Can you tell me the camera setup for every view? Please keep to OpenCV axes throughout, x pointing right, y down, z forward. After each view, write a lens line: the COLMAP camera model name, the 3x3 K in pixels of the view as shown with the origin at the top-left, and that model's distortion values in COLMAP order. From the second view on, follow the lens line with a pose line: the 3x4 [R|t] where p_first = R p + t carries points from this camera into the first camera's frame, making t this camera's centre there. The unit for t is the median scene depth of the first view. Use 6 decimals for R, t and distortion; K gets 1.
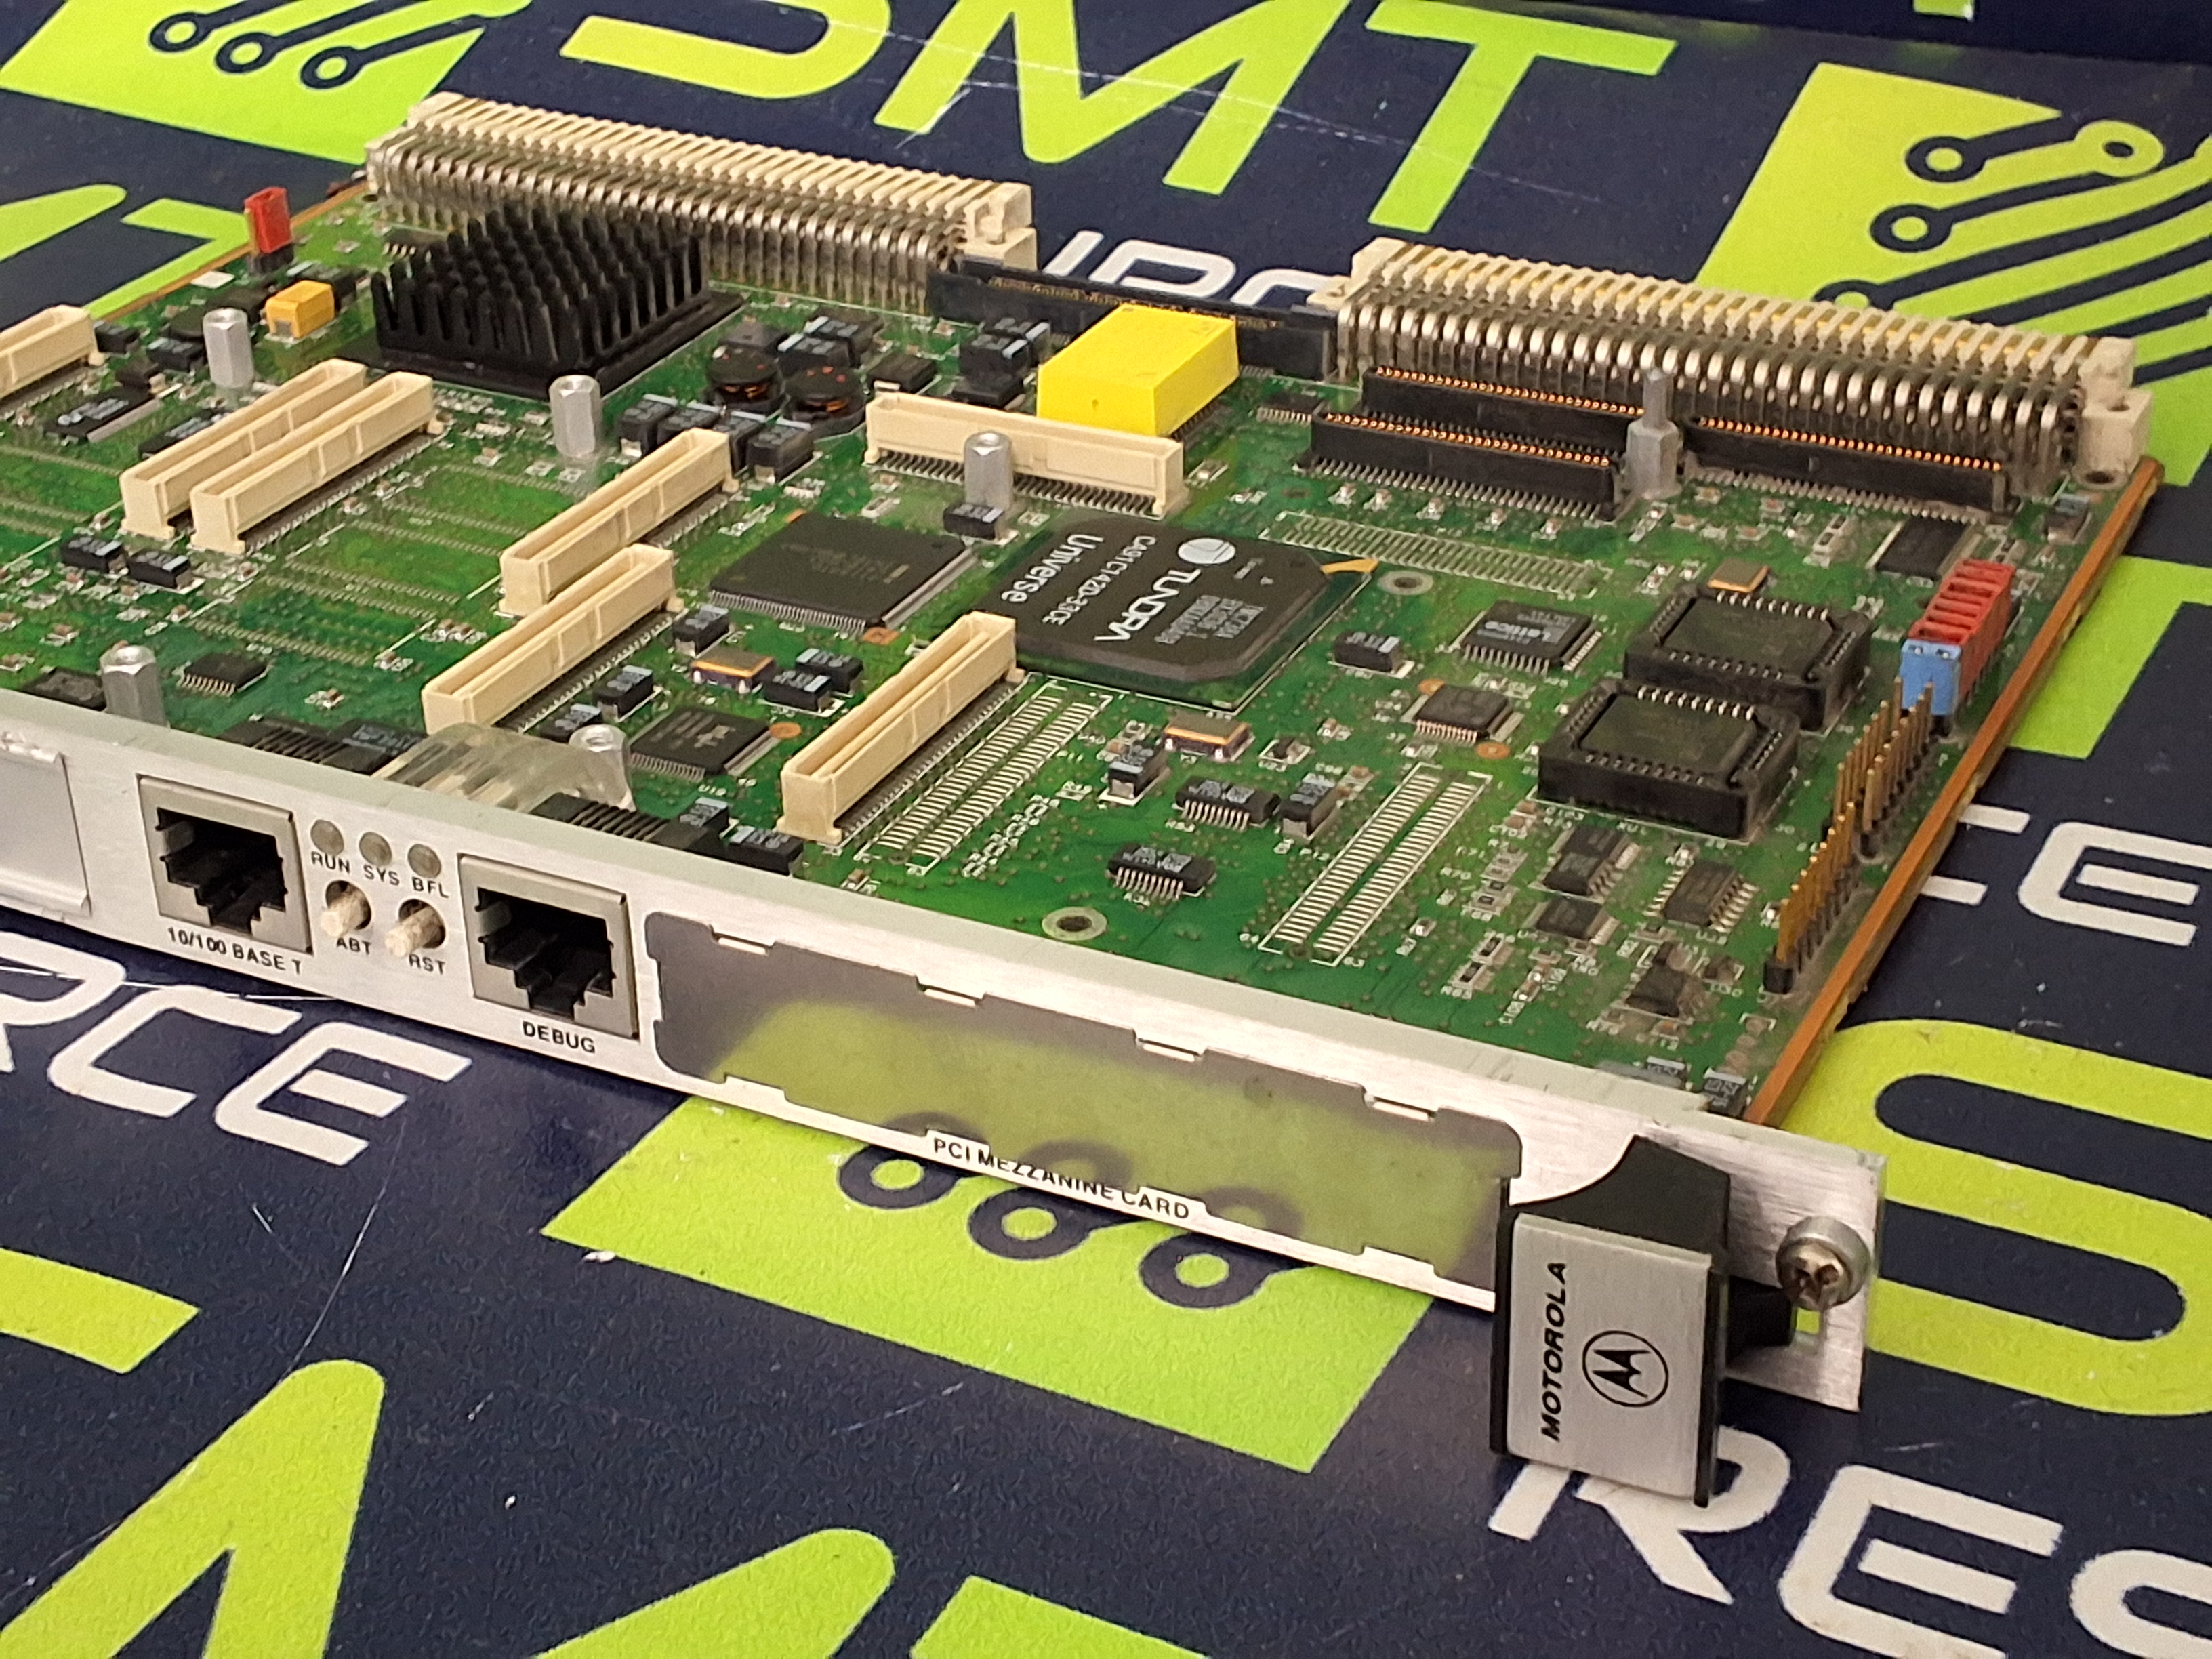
lens RADIAL K [[3584.7, 0, 1095.3], [0, 3584.7, 832.2], [0, 0, 1]] dist [0.106872, 0.000000]
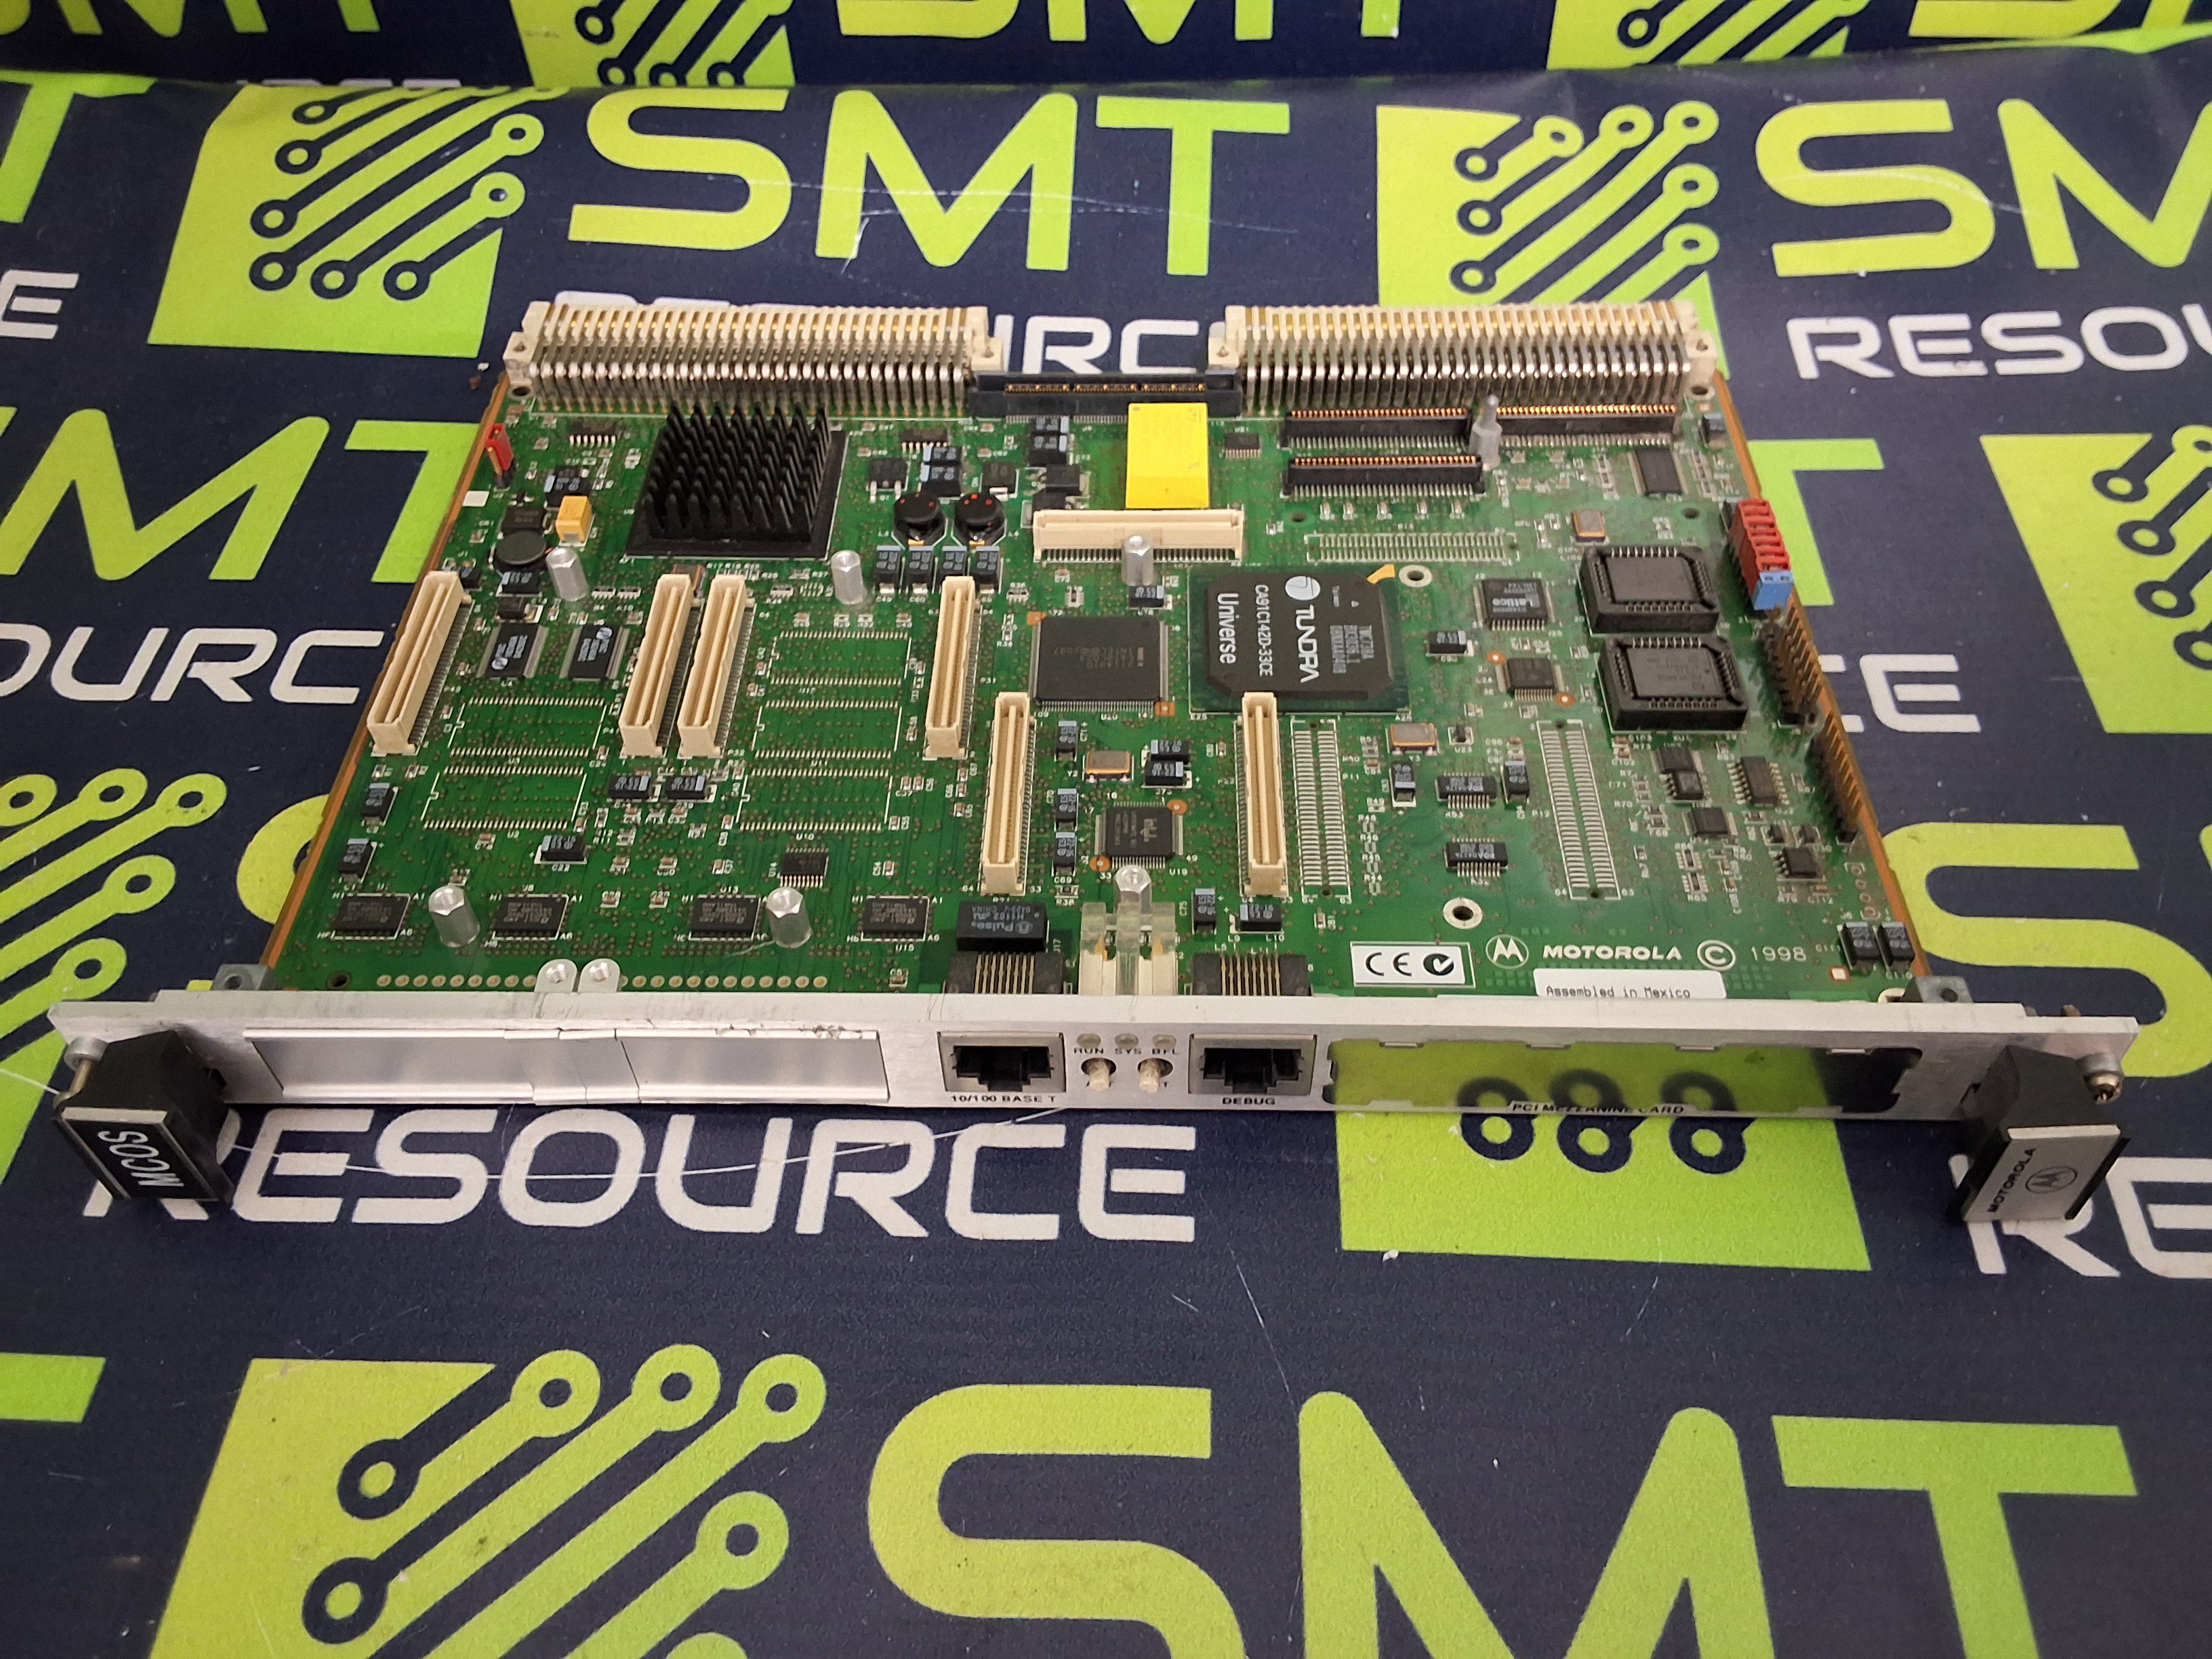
lens RADIAL K [[1808.2, 0, 1106.6], [0, 1808.2, 833.2], [0, 0, 1]] dist [0.117277, -0.196871]
pose [[0.903818, -0.316710, 0.287763, -0.336304], [0.206995, 0.912144, 0.353761, -0.297544], [-0.374521, -0.260170, 0.889969, 0.264990]]
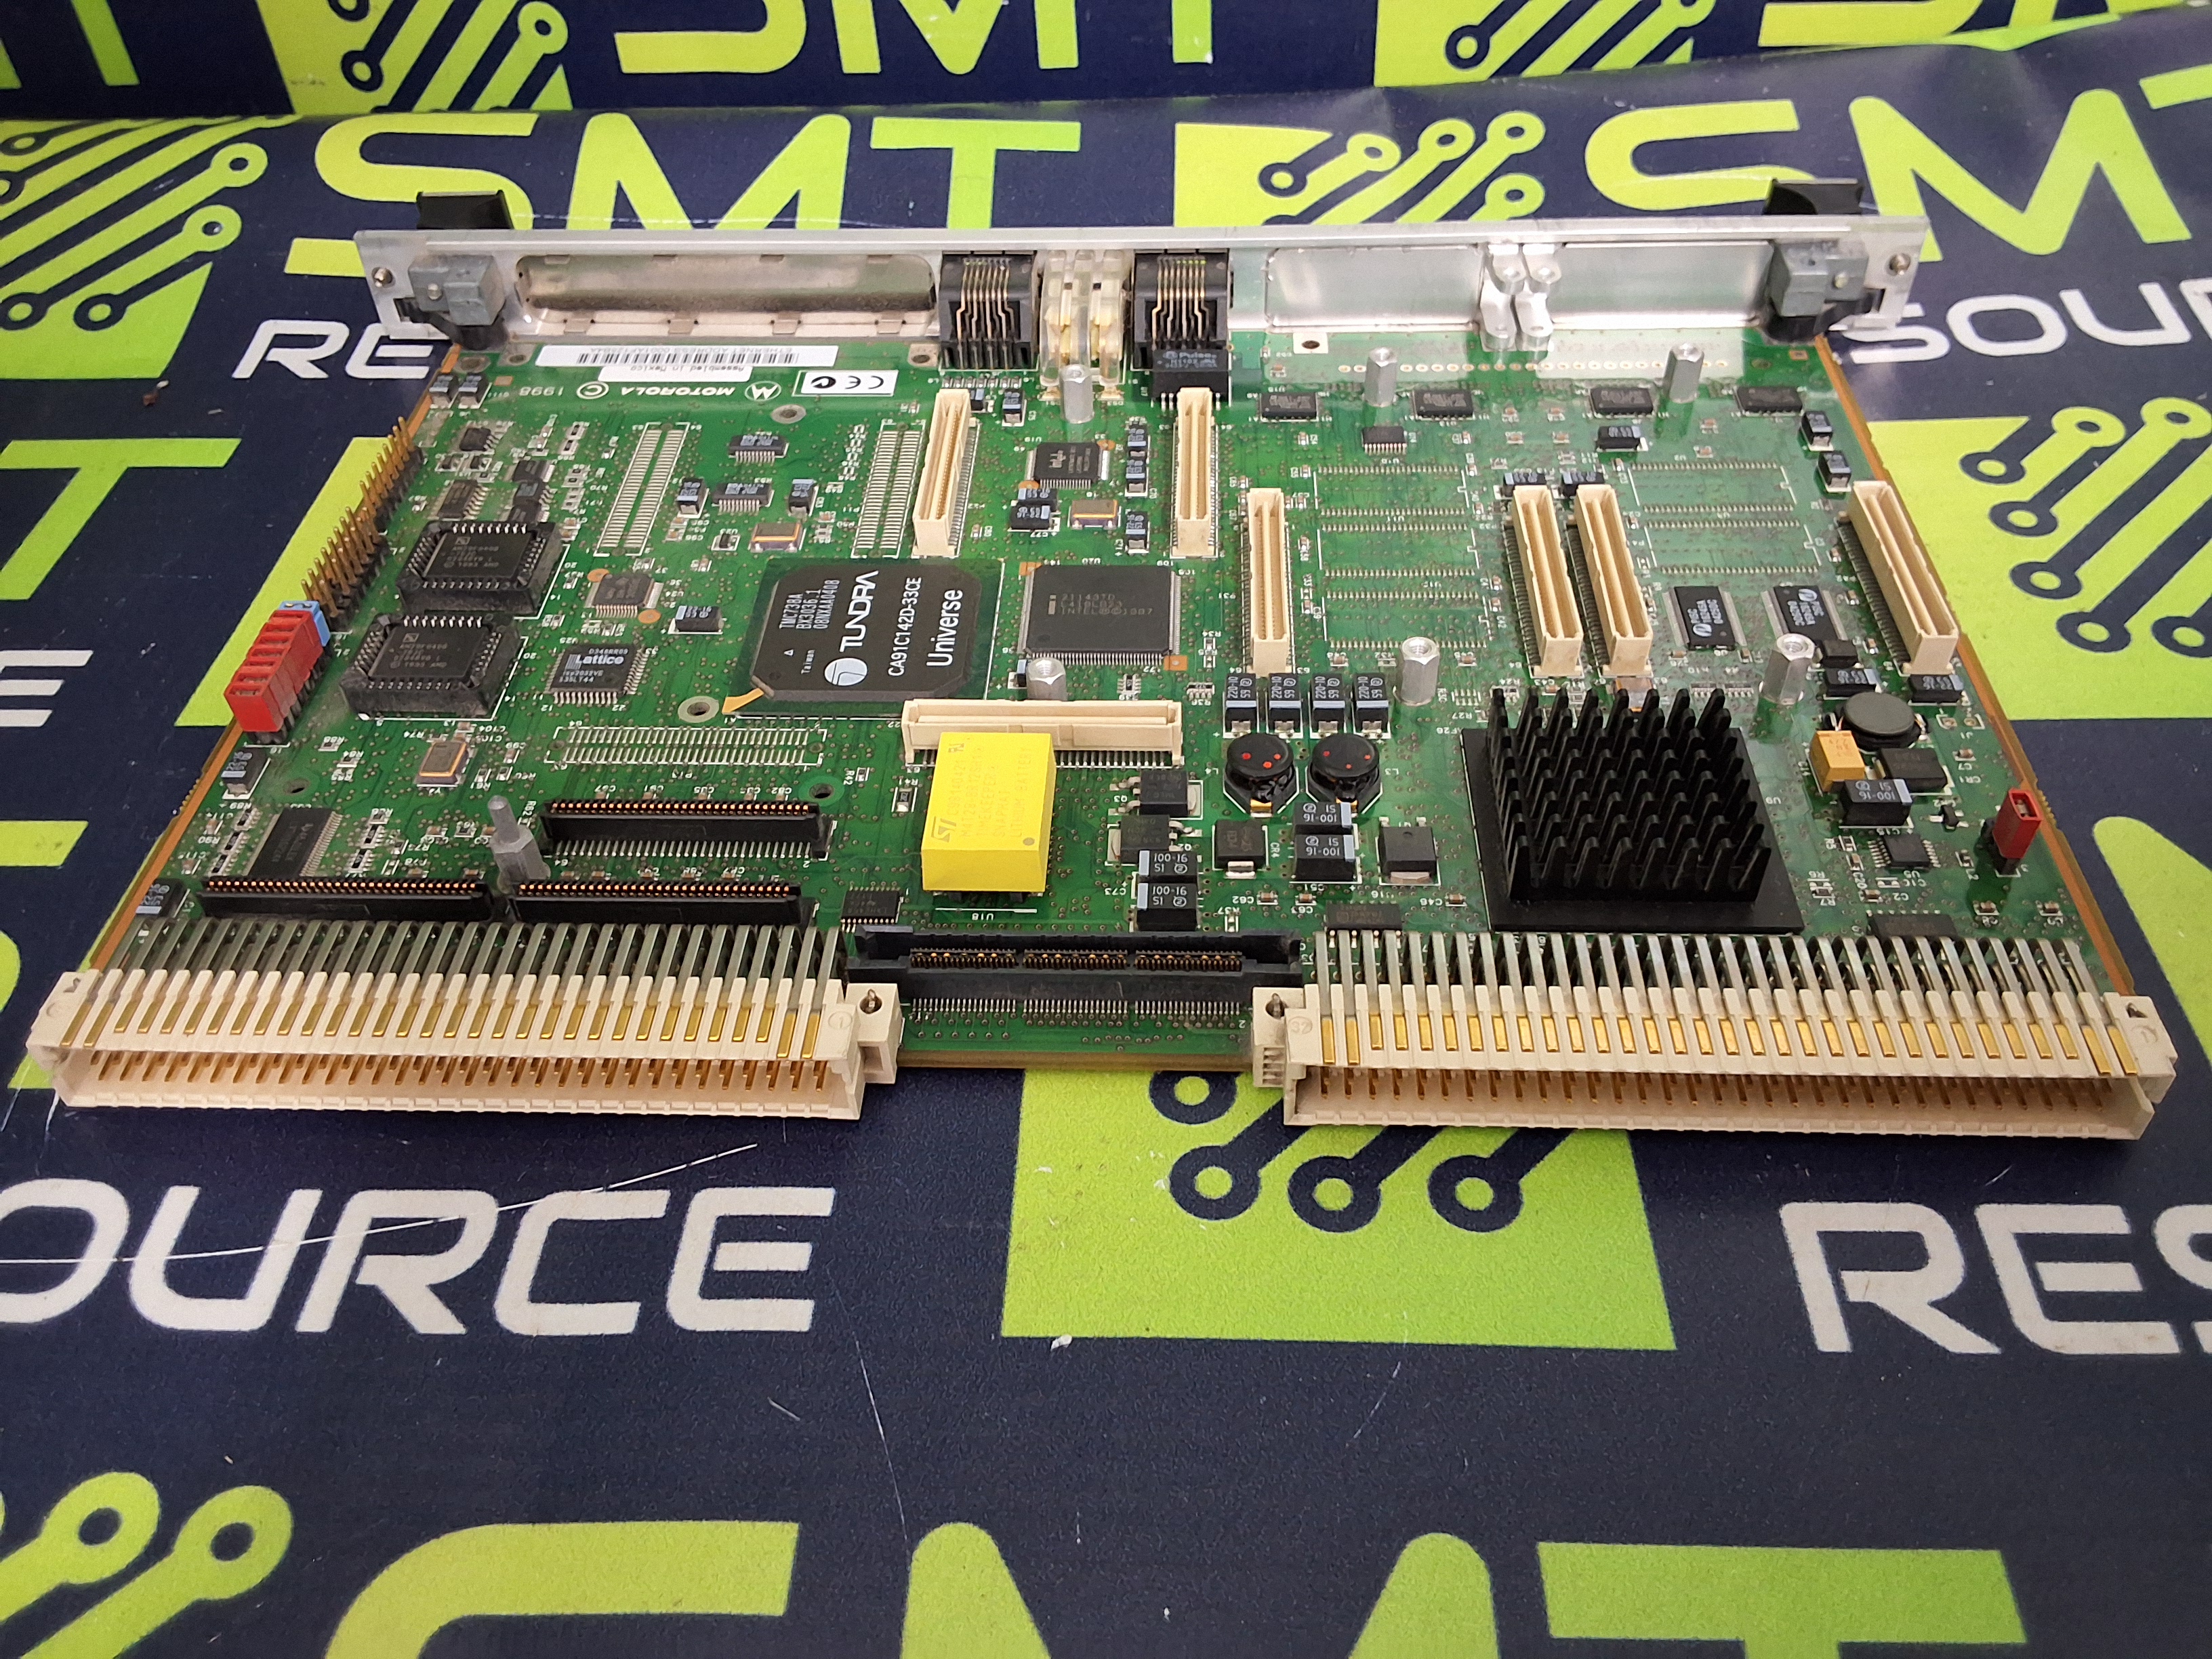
lens RADIAL K [[1808.2, 0, 1108.1], [0, 1808.2, 823.1], [0, 0, 1]] dist [0.117277, -0.196871]
pose [[-0.911439, 0.318611, -0.260319, 0.139662], [-0.157056, 0.315373, 0.935881, -0.727985], [0.380280, 0.893883, -0.237404, 1.280217]]
